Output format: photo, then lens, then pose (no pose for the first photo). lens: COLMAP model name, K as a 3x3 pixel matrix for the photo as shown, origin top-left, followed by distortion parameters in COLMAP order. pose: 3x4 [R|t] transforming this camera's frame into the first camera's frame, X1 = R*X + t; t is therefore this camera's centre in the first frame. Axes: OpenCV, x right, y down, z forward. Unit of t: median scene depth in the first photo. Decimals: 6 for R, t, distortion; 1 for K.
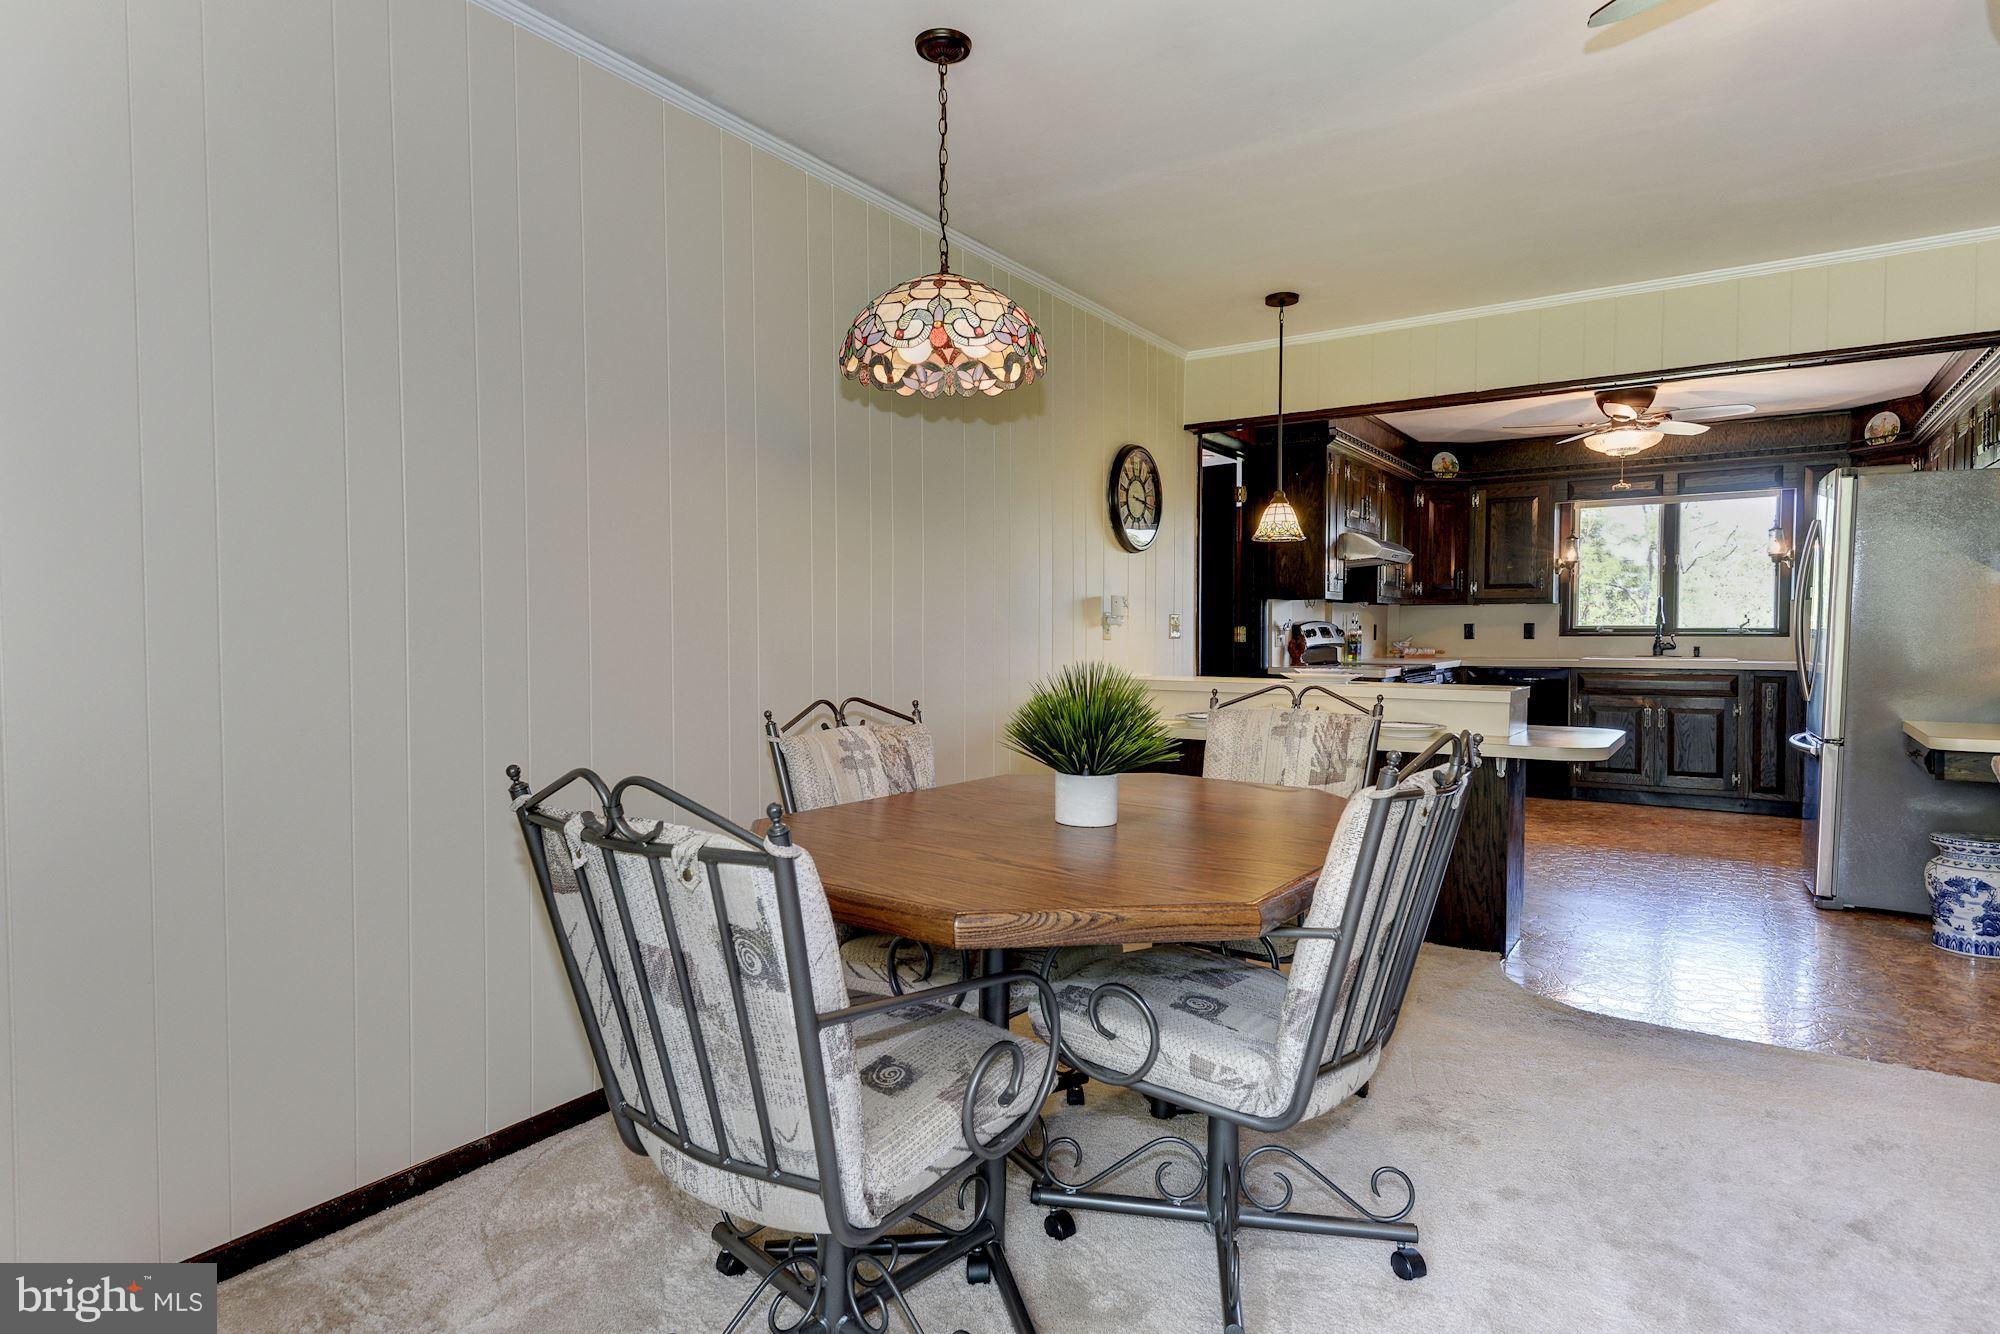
lens RADIAL K [[1027.8, 0, 1012.5], [0, 1027.8, 666.3], [0, 0, 1]] dist [0.014054, -0.024185]
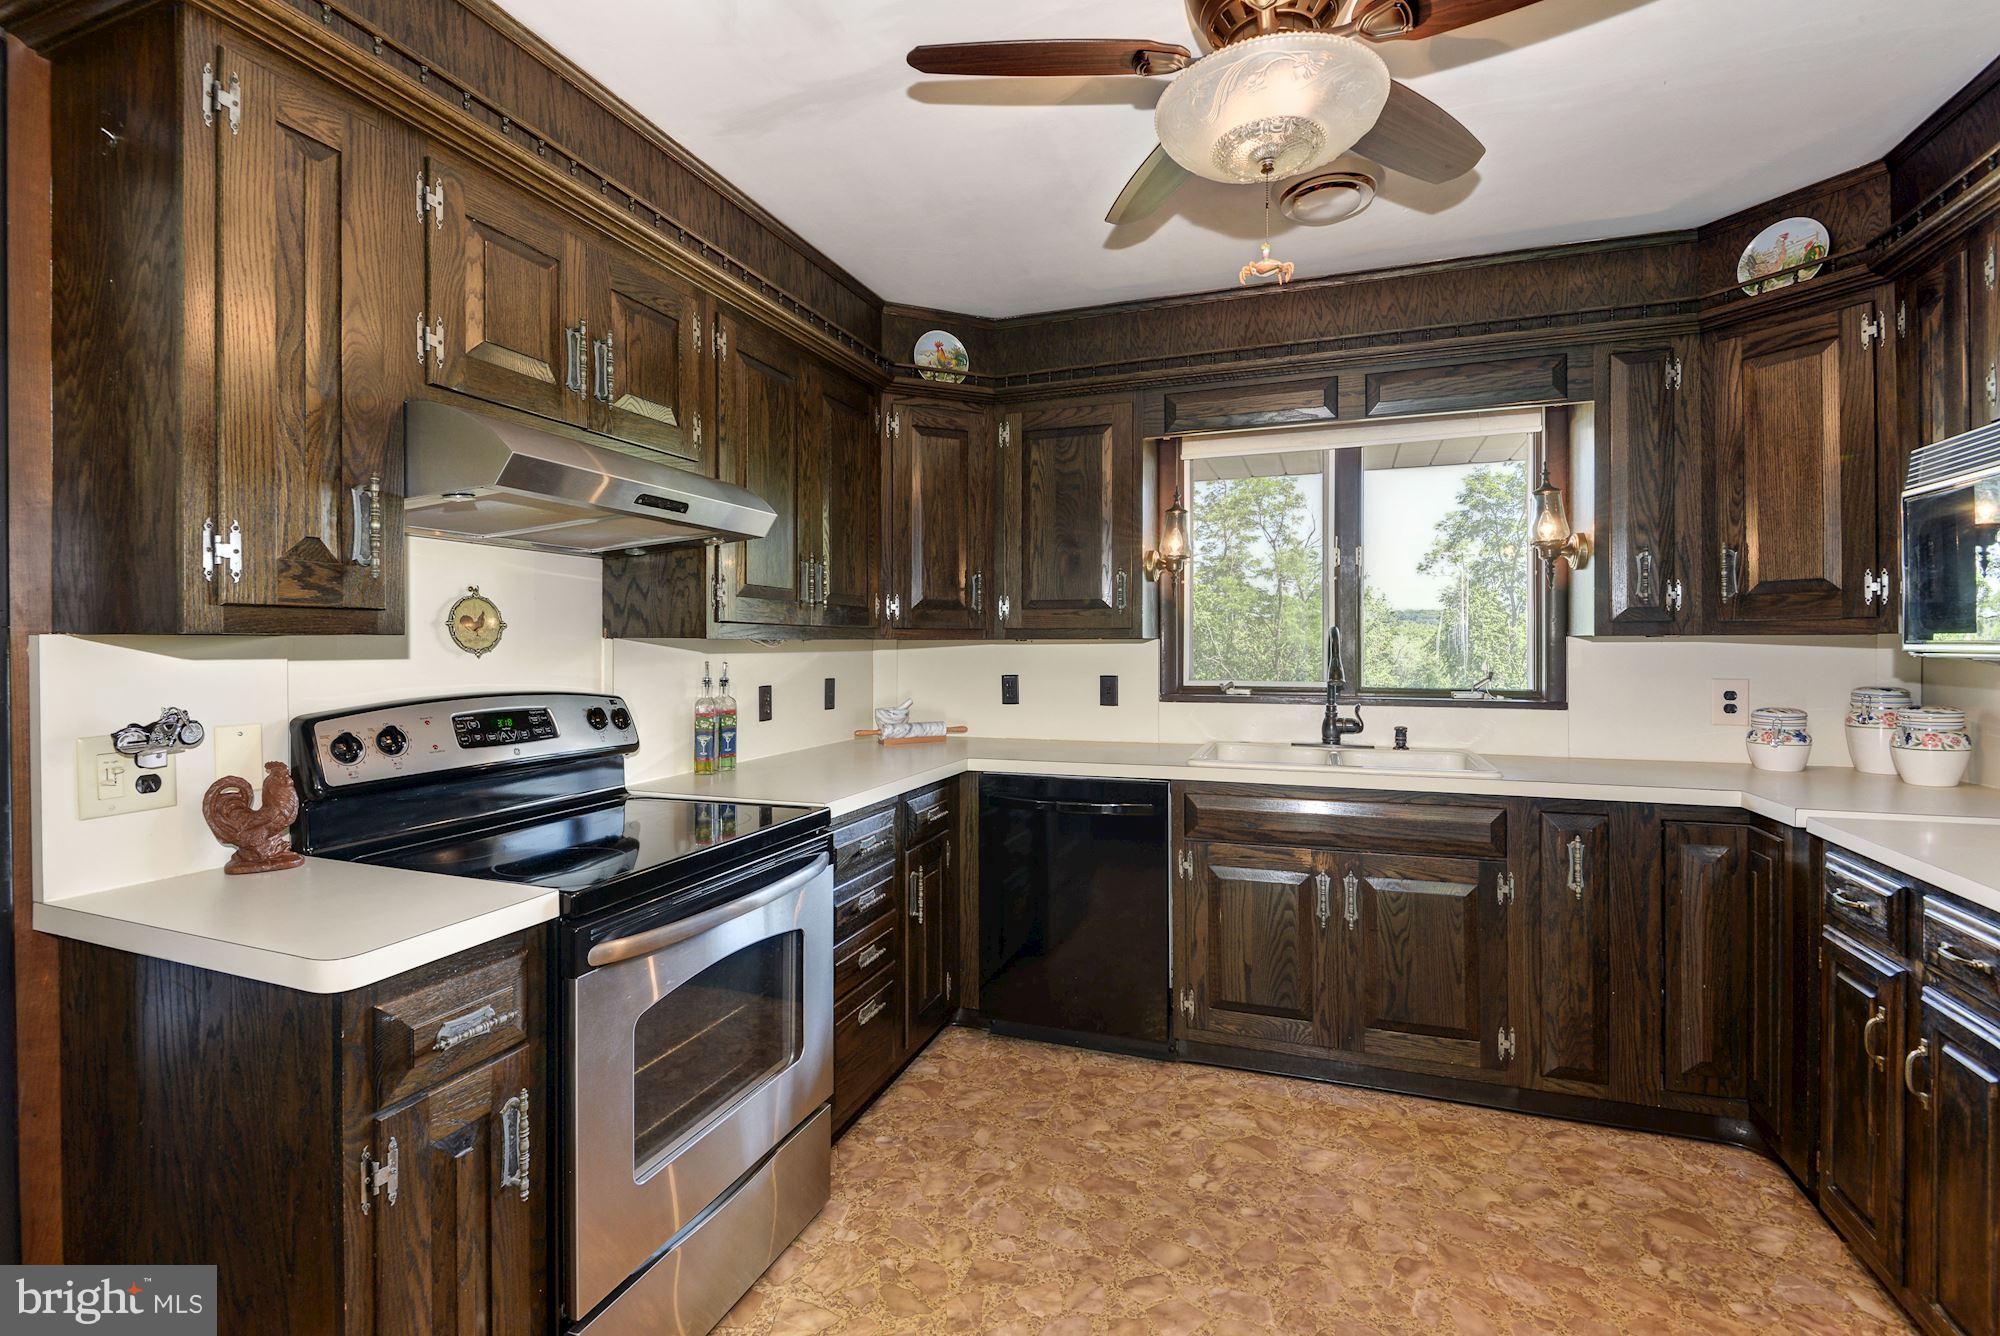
lens RADIAL K [[1027.8, 0, 1012.5], [0, 1027.8, 667.3], [0, 0, 1]] dist [0.014054, -0.024185]
pose [[0.955515, -0.007658, 0.294842, 0.317115], [0.013848, 0.999725, -0.018909, -0.038848], [-0.294616, 0.022151, 0.955359, 0.542475]]
